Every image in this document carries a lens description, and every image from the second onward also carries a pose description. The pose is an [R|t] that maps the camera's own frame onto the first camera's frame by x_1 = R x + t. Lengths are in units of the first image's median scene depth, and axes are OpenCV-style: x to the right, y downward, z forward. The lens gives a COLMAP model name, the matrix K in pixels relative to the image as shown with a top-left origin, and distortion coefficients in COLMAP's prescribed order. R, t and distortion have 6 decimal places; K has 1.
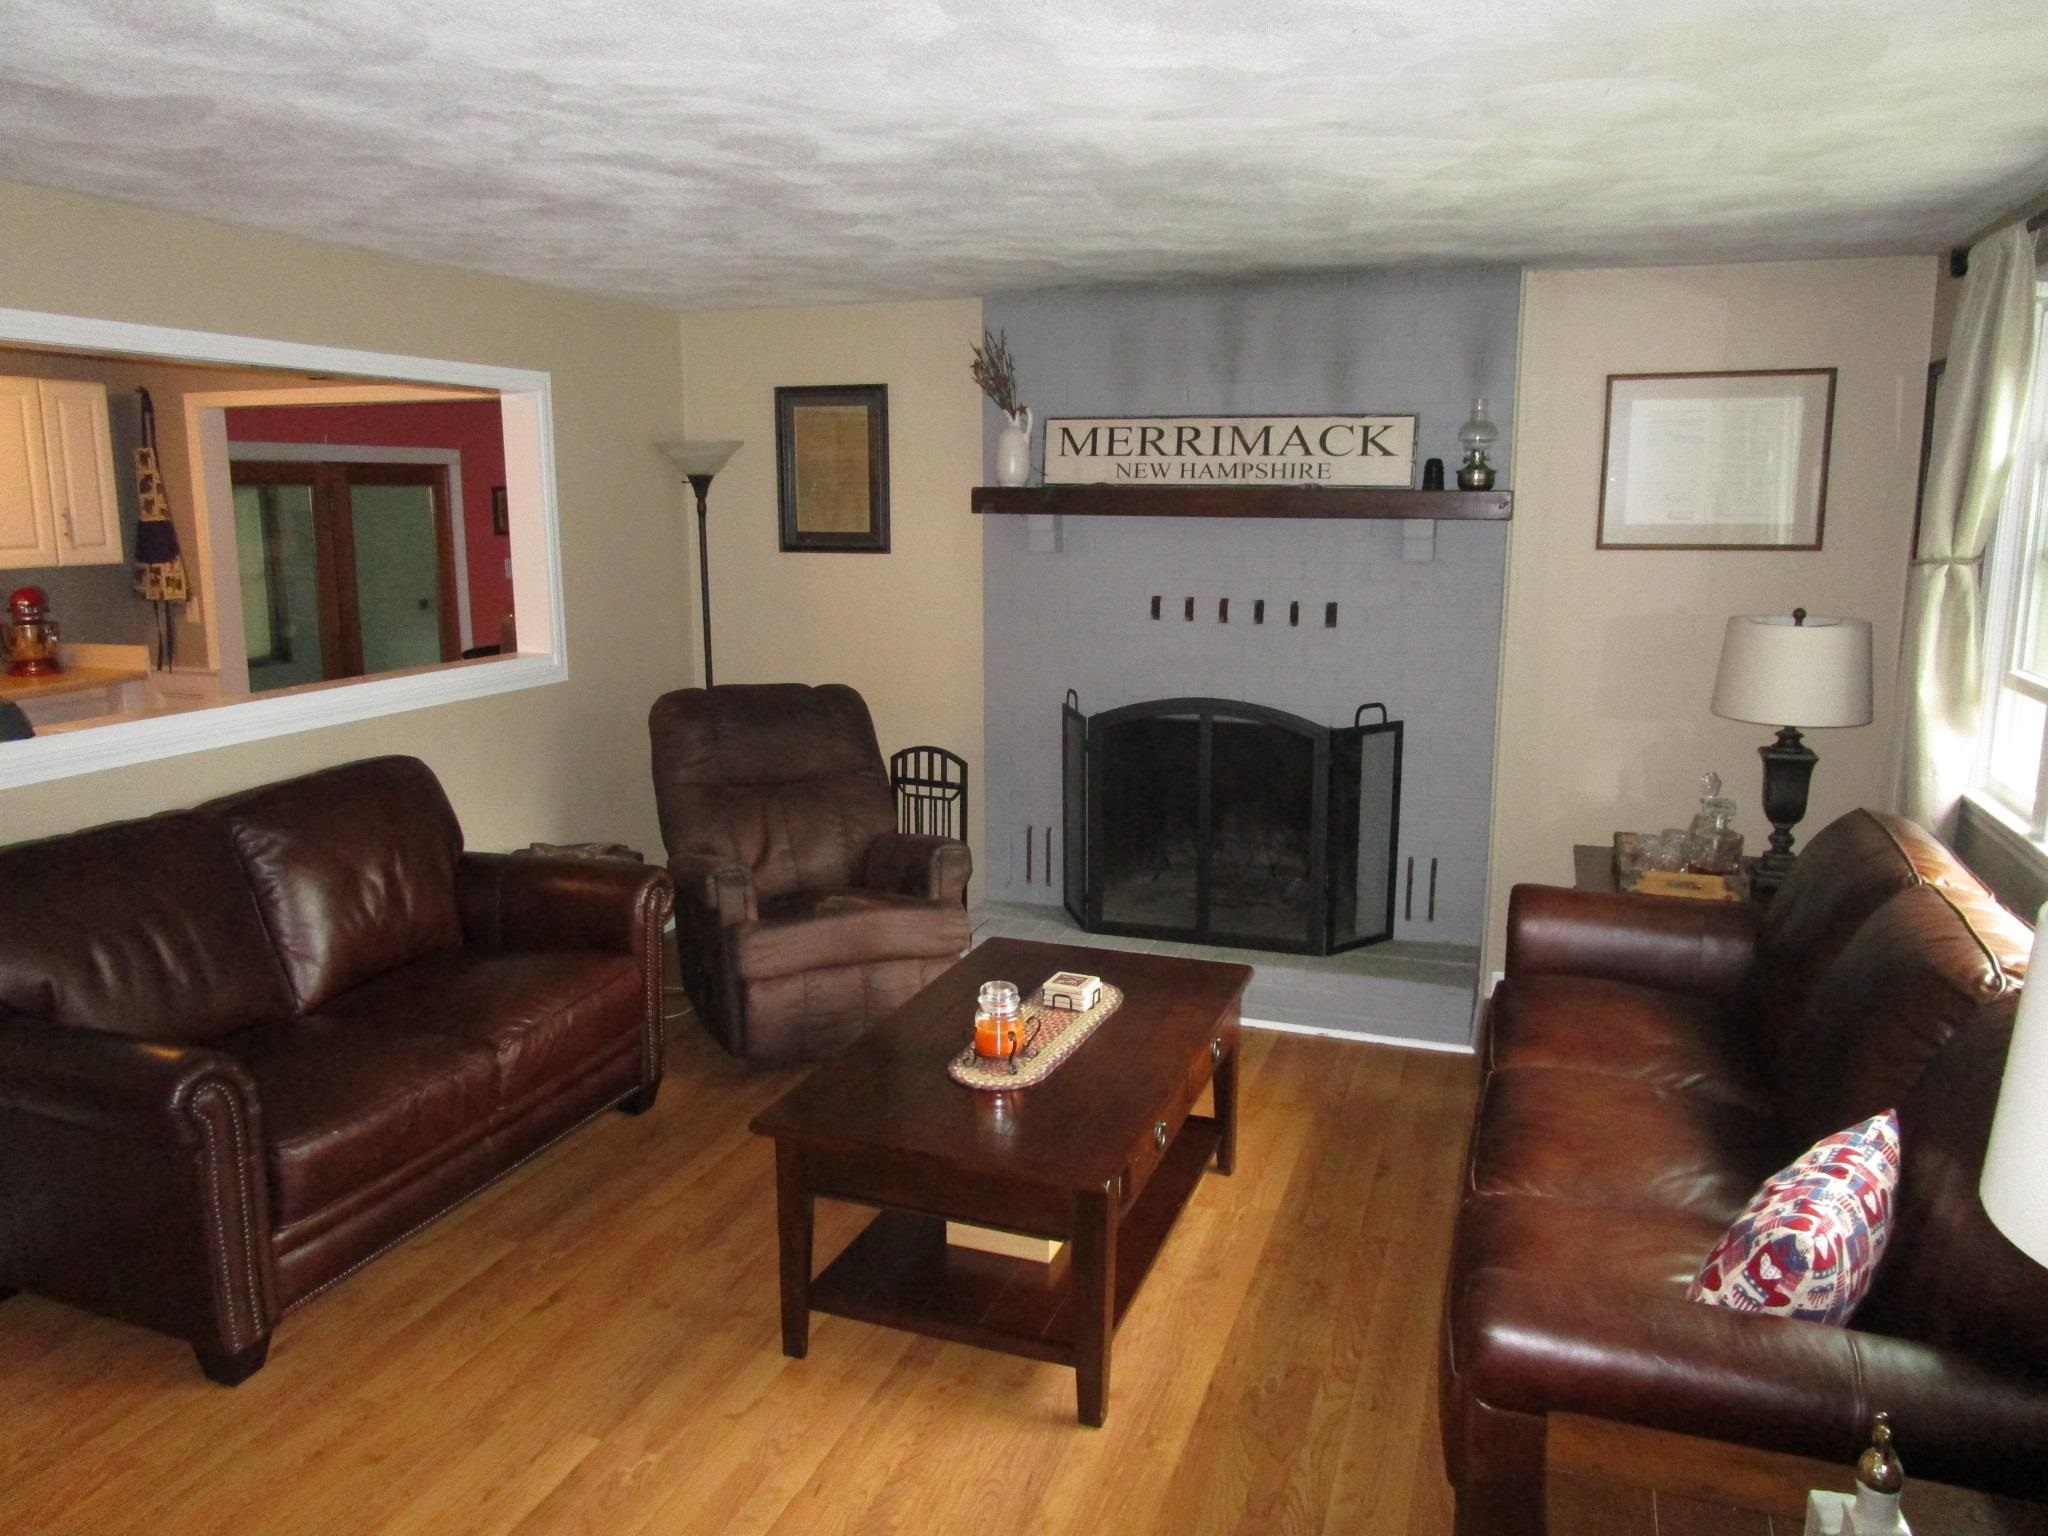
lens RADIAL K [[1461.1, 0, 1018.9], [0, 1461.1, 766.7], [0, 0, 1]] dist [-0.031744, 0.008072]
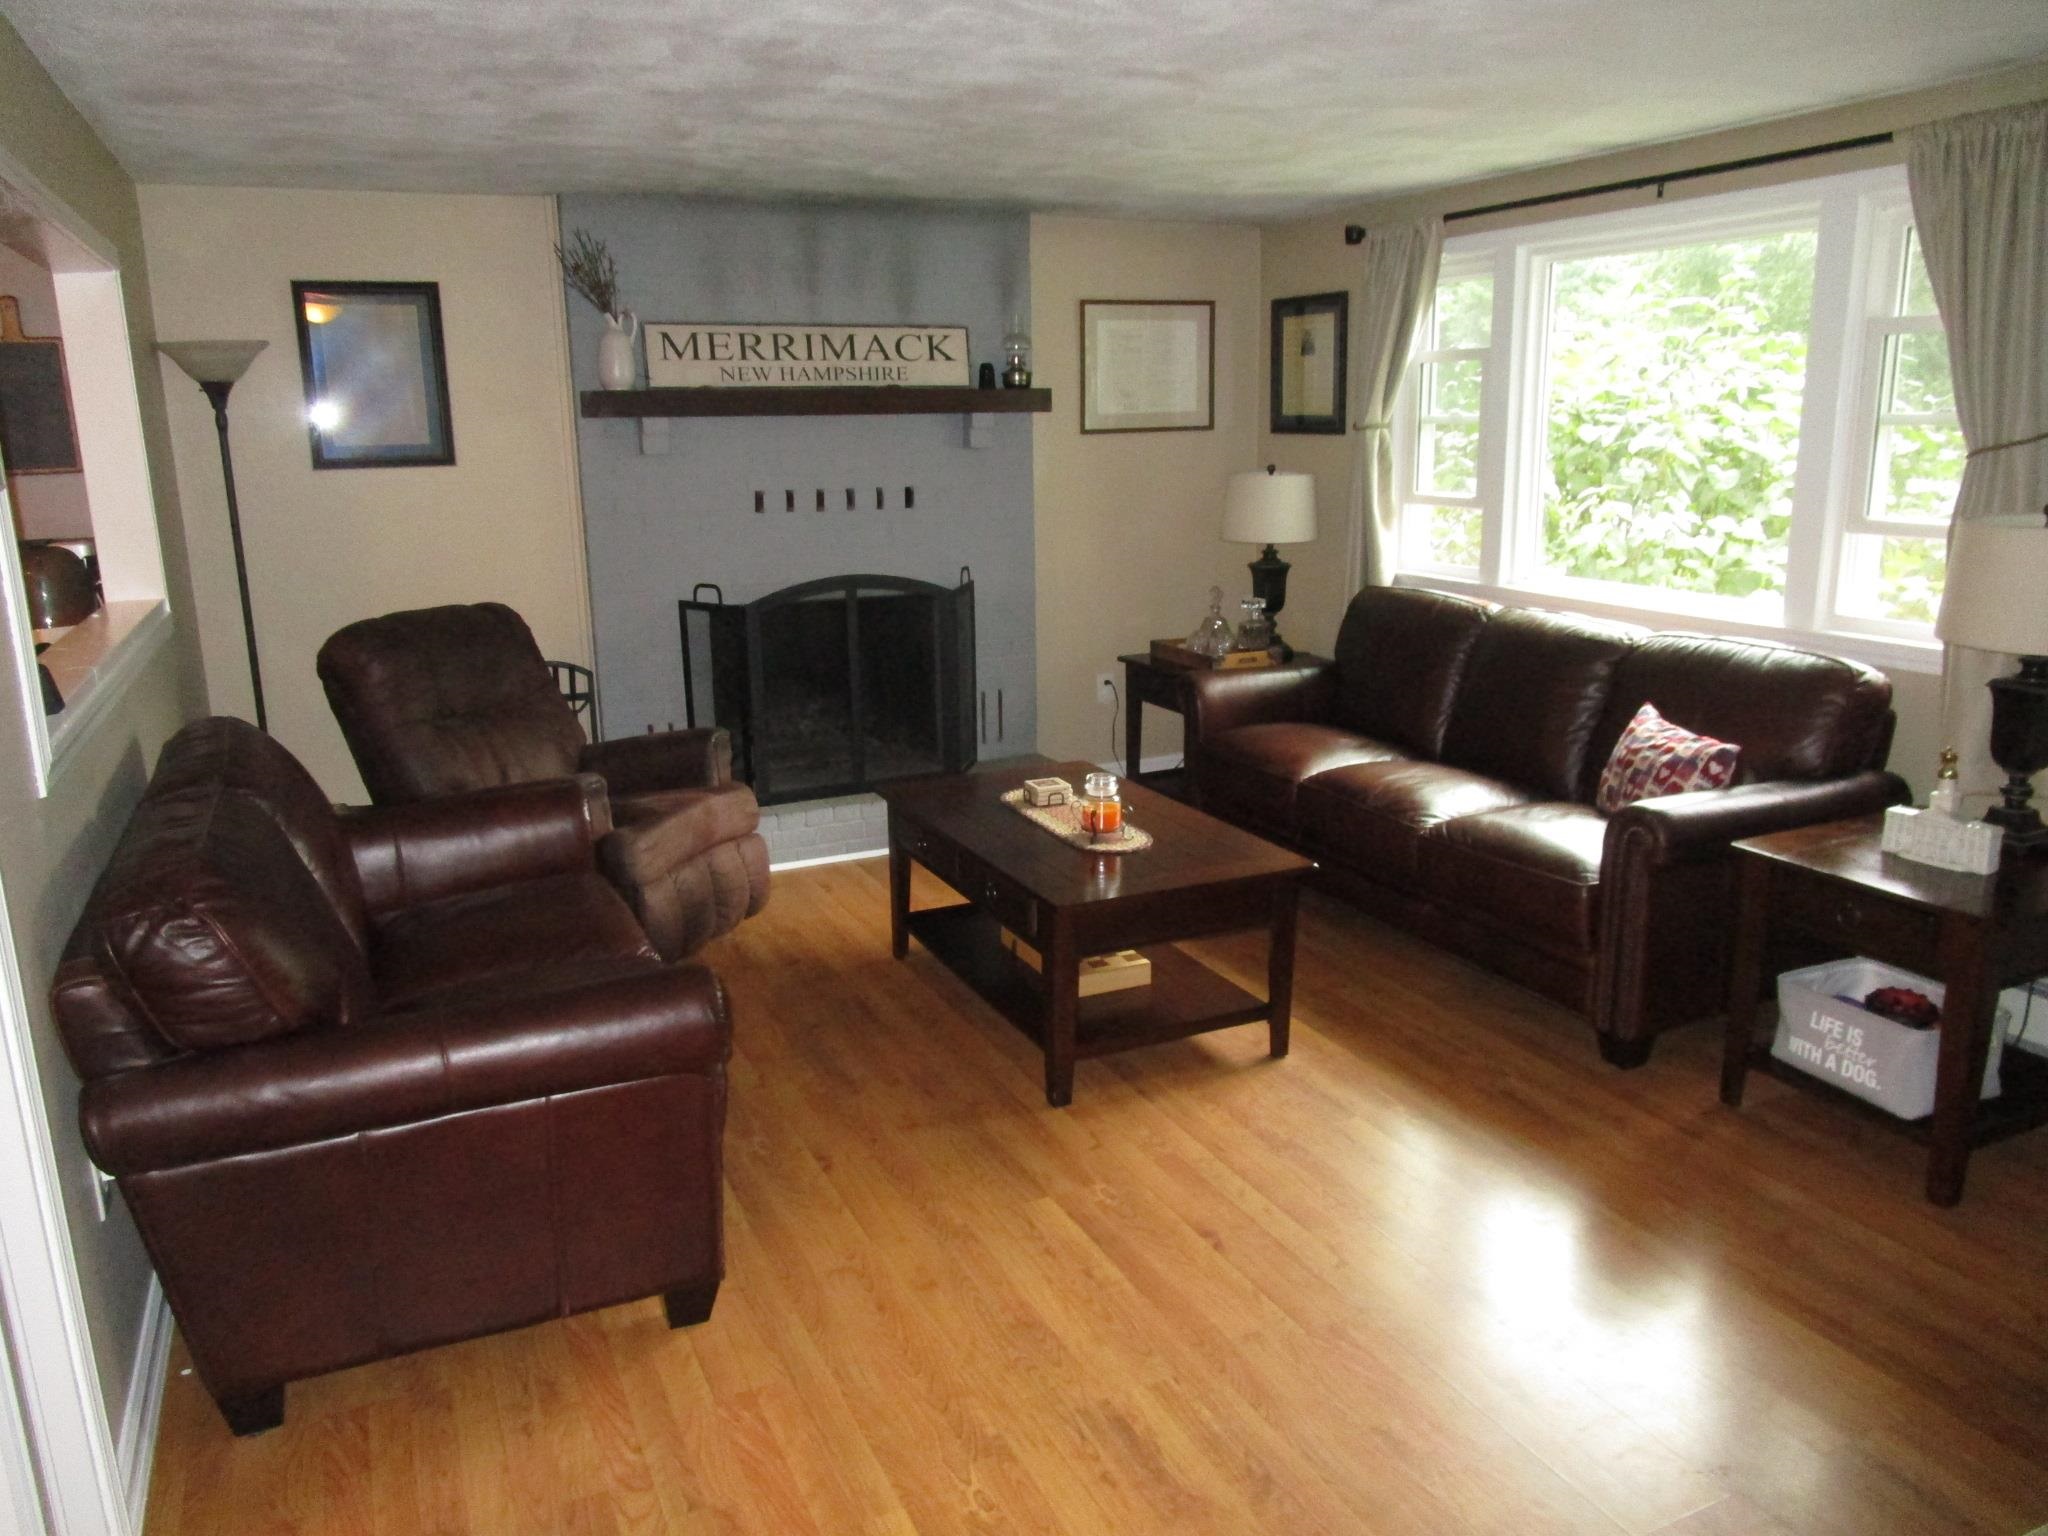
lens RADIAL K [[1461.1, 0, 1018.9], [0, 1461.1, 766.7], [0, 0, 1]] dist [-0.031744, 0.008072]
pose [[0.706595, -0.177700, 0.684943, -0.583928], [0.148198, 0.983651, 0.102314, 0.002779], [-0.691926, 0.029213, 0.721377, 0.094456]]
